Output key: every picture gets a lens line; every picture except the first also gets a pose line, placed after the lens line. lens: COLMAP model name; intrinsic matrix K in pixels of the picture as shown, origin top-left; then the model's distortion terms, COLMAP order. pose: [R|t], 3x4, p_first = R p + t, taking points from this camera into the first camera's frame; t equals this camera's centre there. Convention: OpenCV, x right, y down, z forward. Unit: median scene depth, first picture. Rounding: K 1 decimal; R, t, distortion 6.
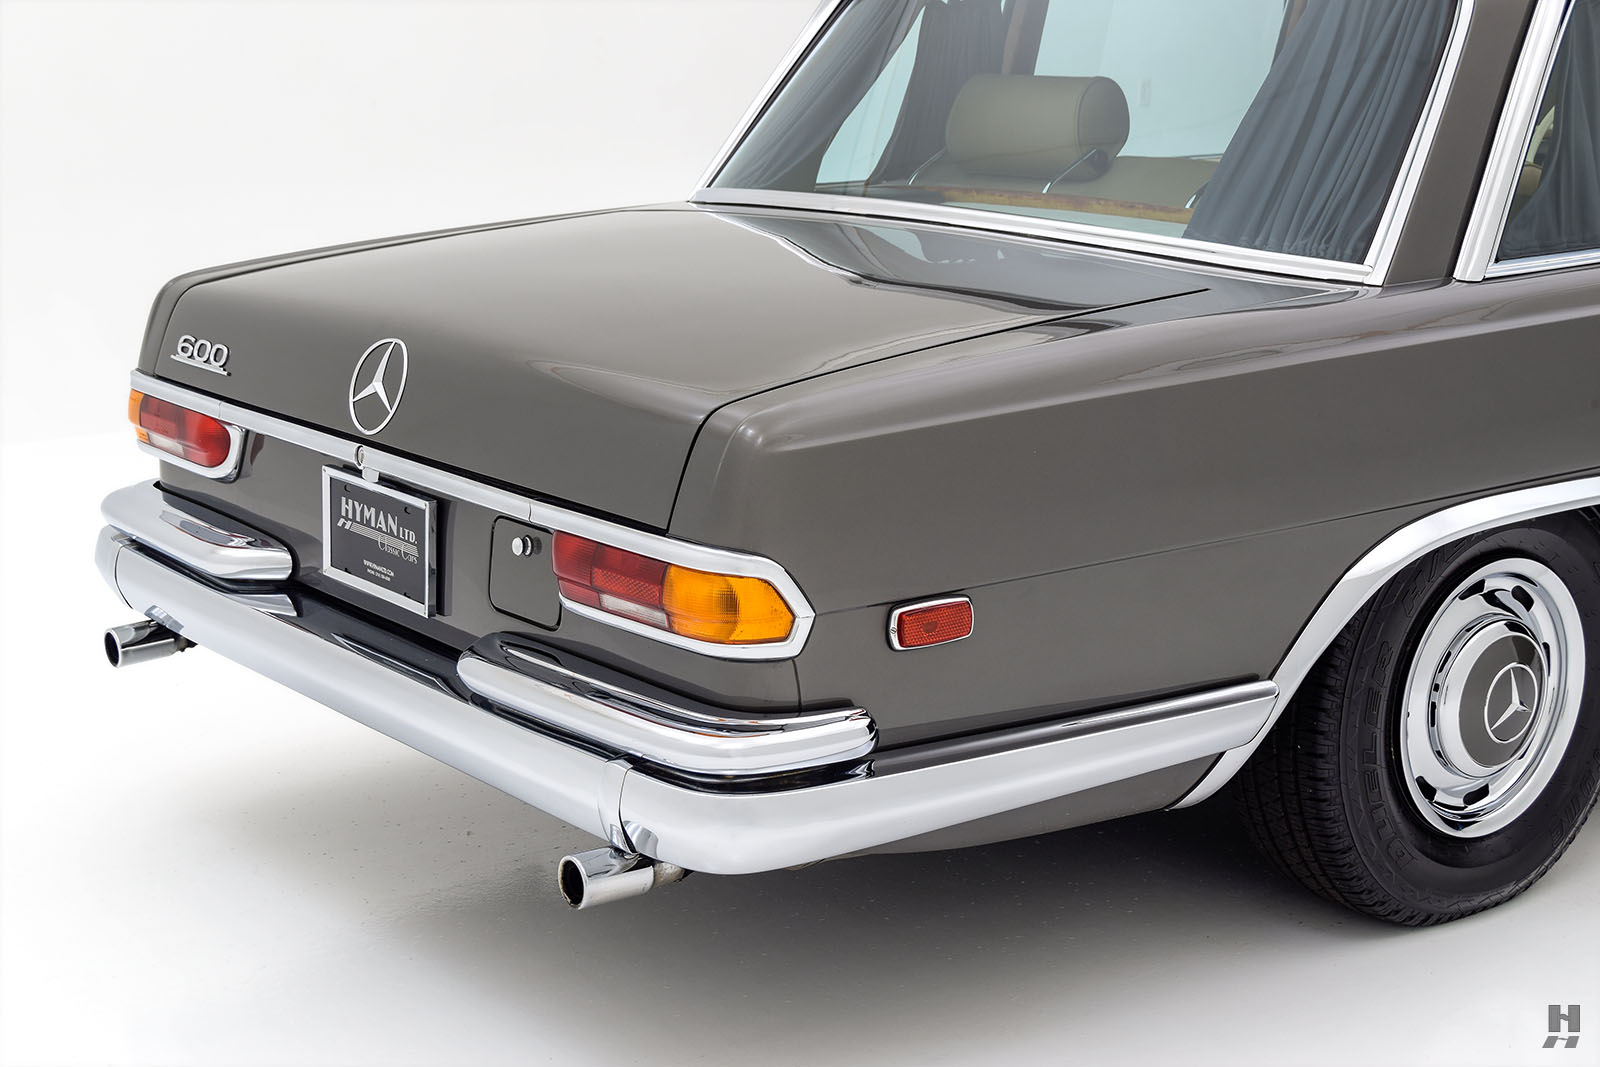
lens RADIAL K [[2586.3, 0, 795.0], [0, 2586.3, 545.4], [0, 0, 1]] dist [0.137220, 0.000000]
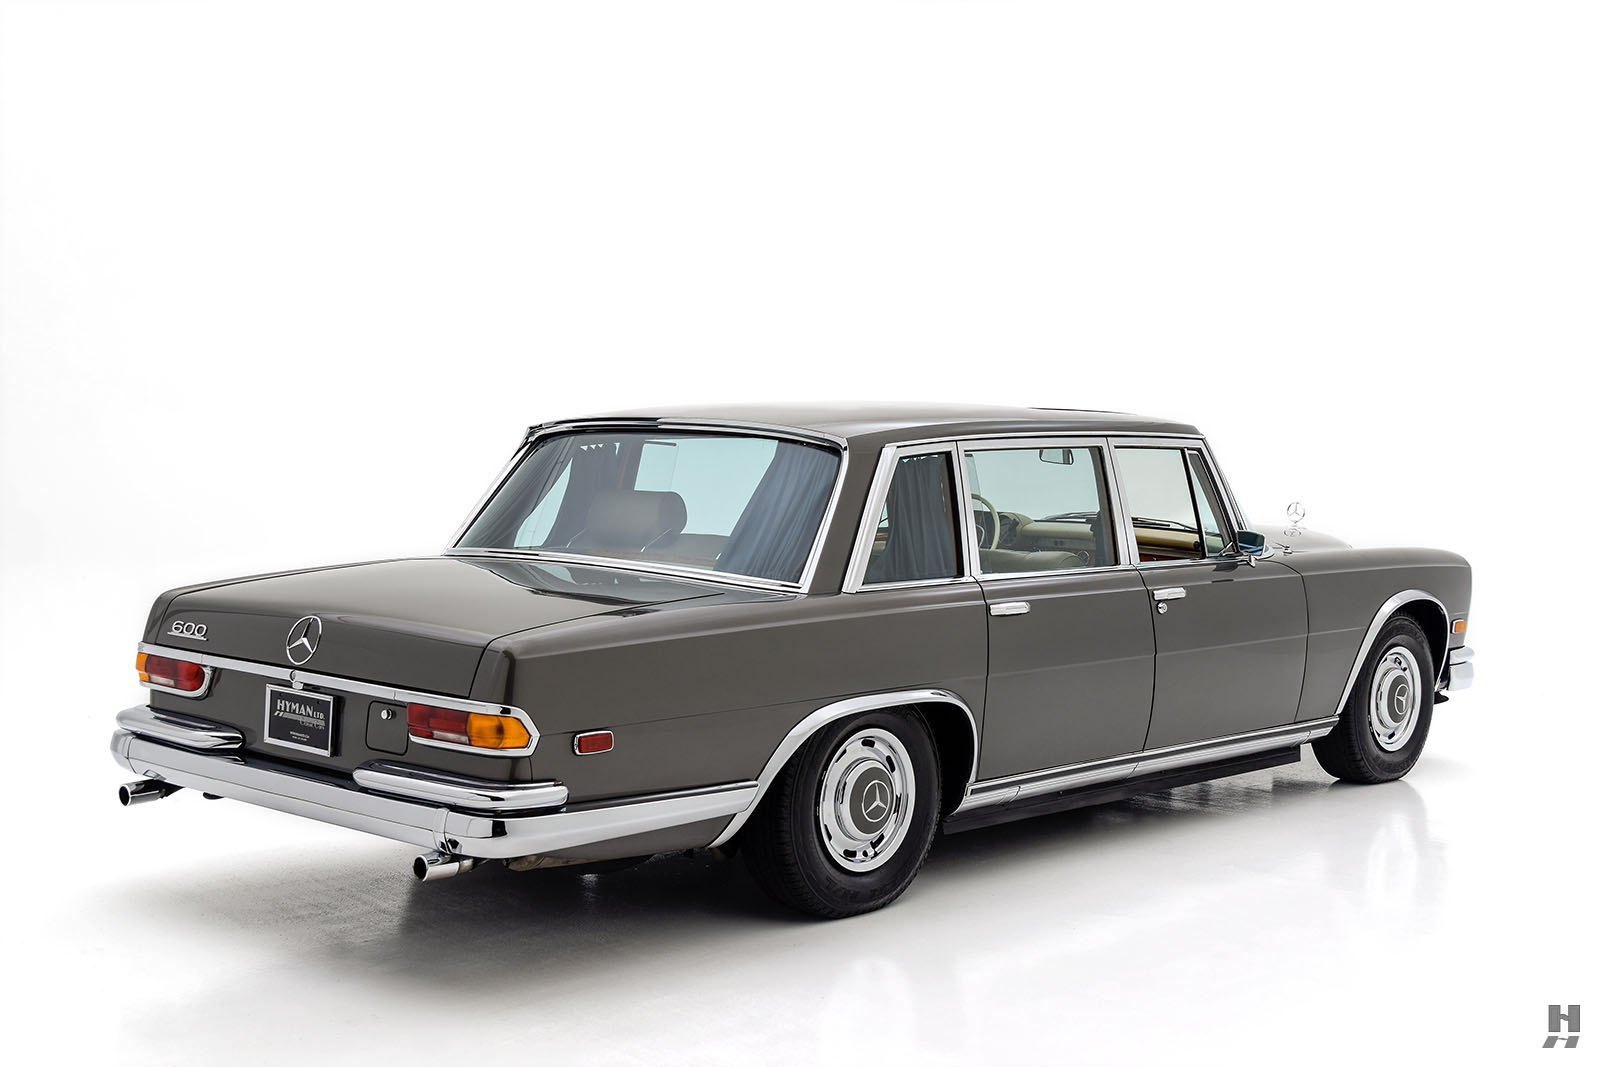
lens RADIAL K [[2205.2, 0, 800.1], [0, 2205.2, 533.2], [0, 0, 1]] dist [0.005465, 0.000000]
pose [[0.984293, 0.014502, 0.175945, -0.083814], [0.013869, 0.987188, -0.158955, 0.124606], [-0.175996, 0.158899, 0.971482, -0.668974]]
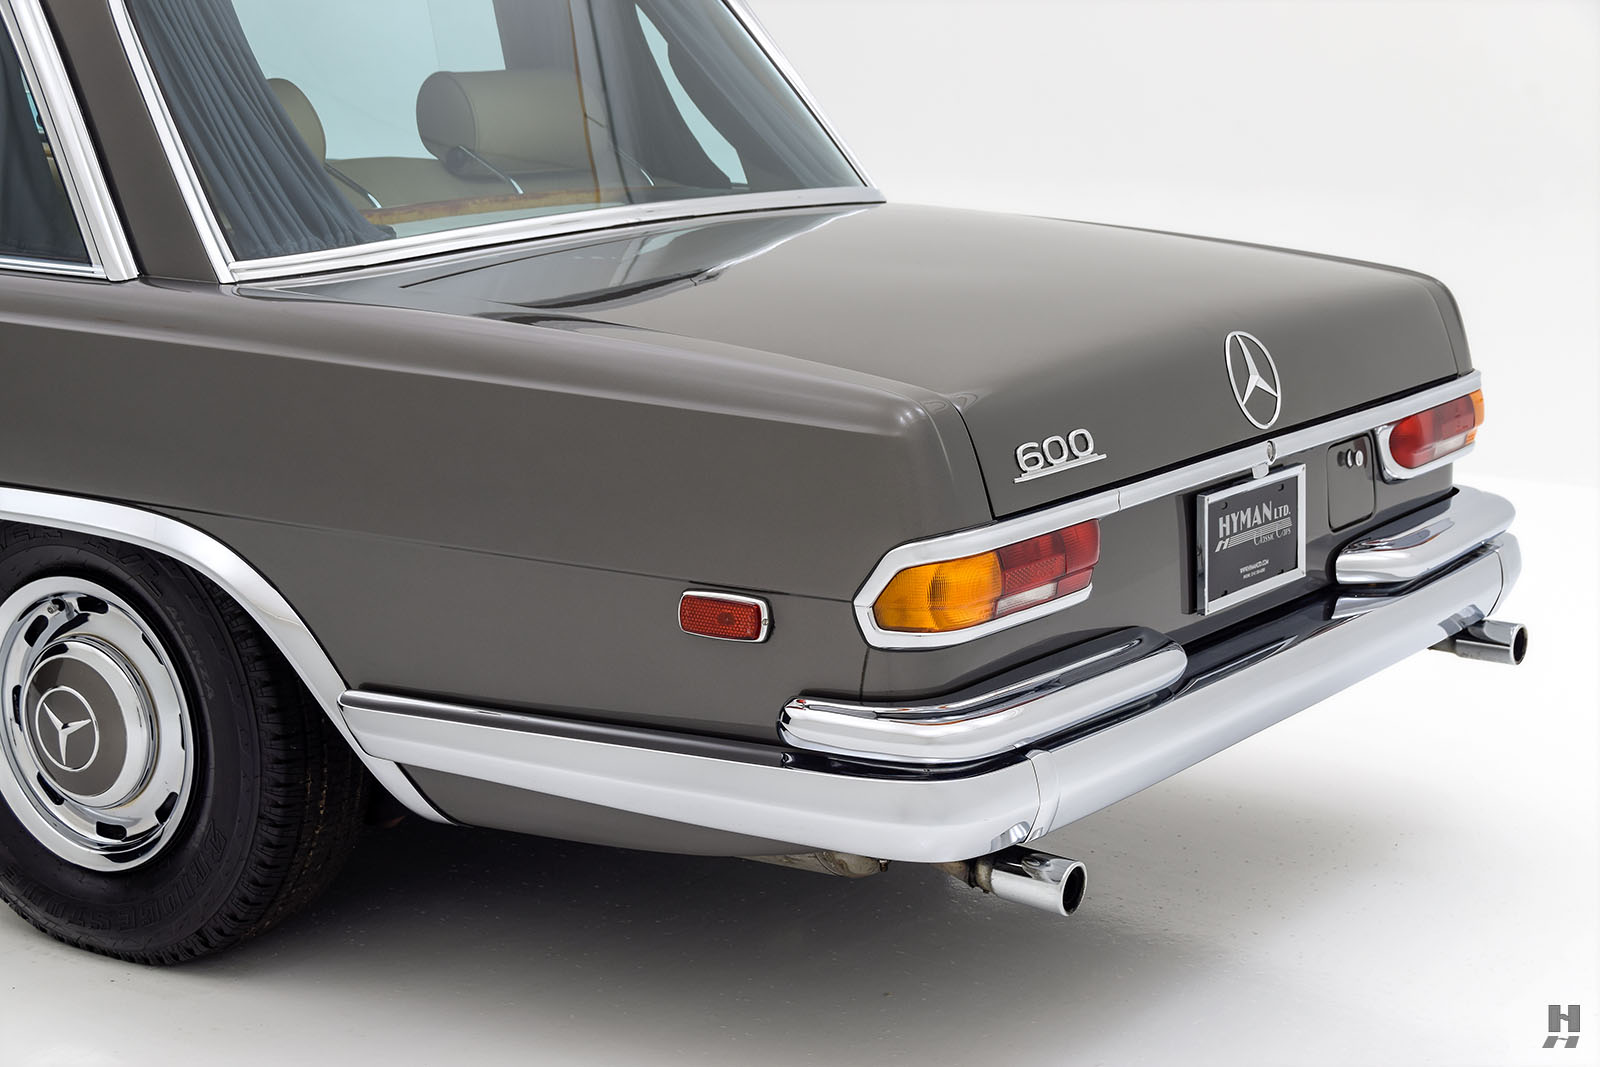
lens RADIAL K [[2808.9, 0, 802.1], [0, 2808.9, 535.4], [0, 0, 1]] dist [0.079750, 0.000000]
pose [[-0.338413, -0.186984, 0.922233, -1.065177], [0.197628, 0.944078, 0.263932, -0.311858], [-0.920011, 0.271577, -0.282535, 1.433249]]
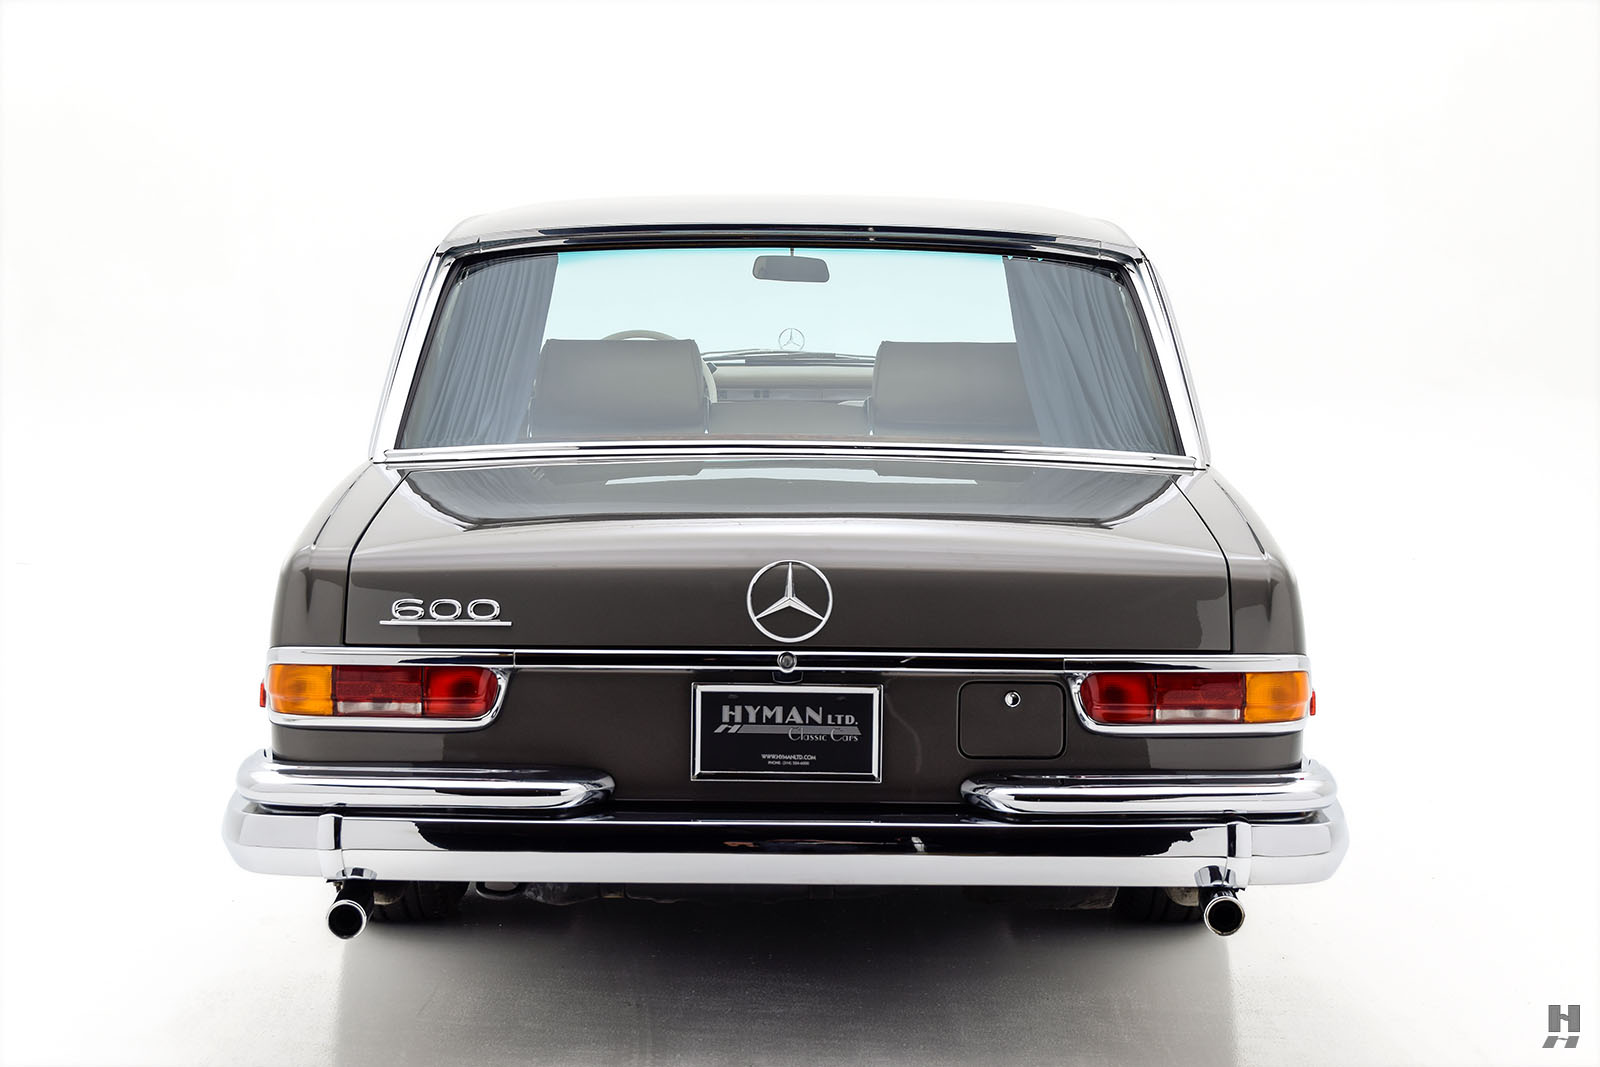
lens RADIAL K [[3058.2, 0, 801.1], [0, 3058.2, 534.1], [0, 0, 1]] dist [0.136358, 0.000000]
pose [[0.559485, -0.076898, 0.825266, -1.279382], [0.164622, 0.986160, -0.019715, -0.061765], [-0.812328, 0.146887, 0.564401, 0.192135]]
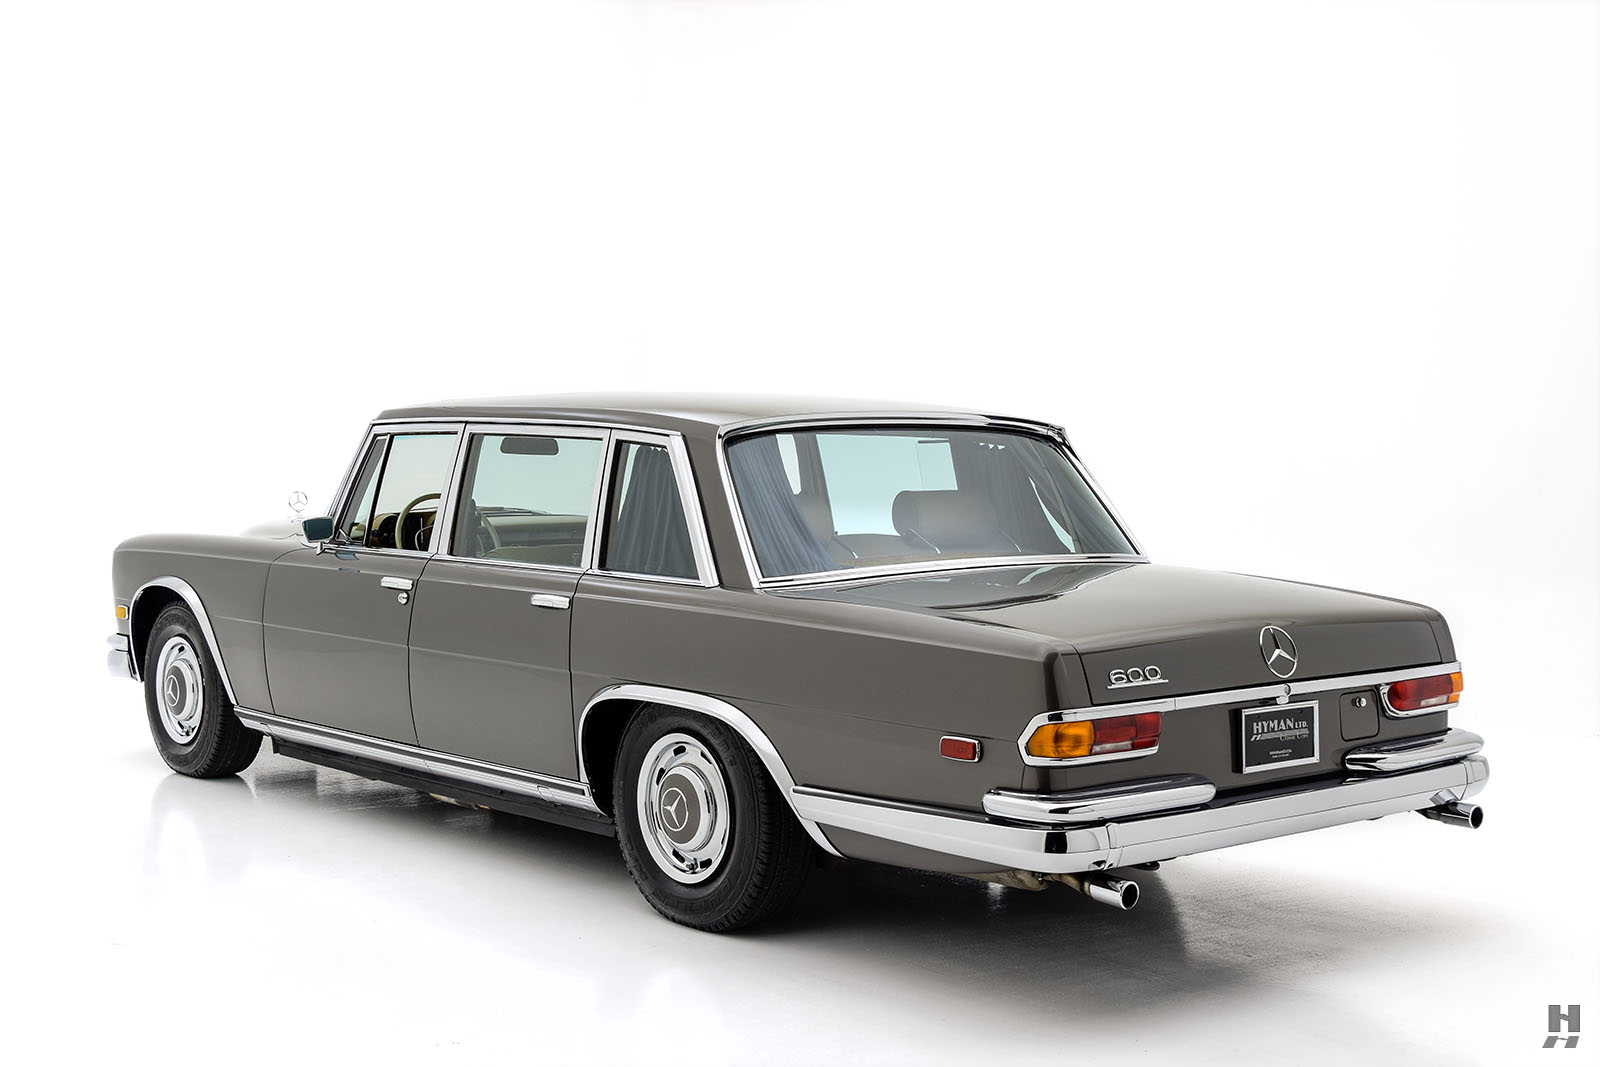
lens RADIAL K [[2008.4, 0, 809.8], [0, 2008.4, 537.8], [0, 0, 1]] dist [0.073830, 0.000000]
pose [[-0.076095, -0.053476, 0.995666, -1.517258], [0.210017, 0.975300, 0.068433, -0.300141], [-0.974732, 0.214314, -0.062985, 1.359773]]
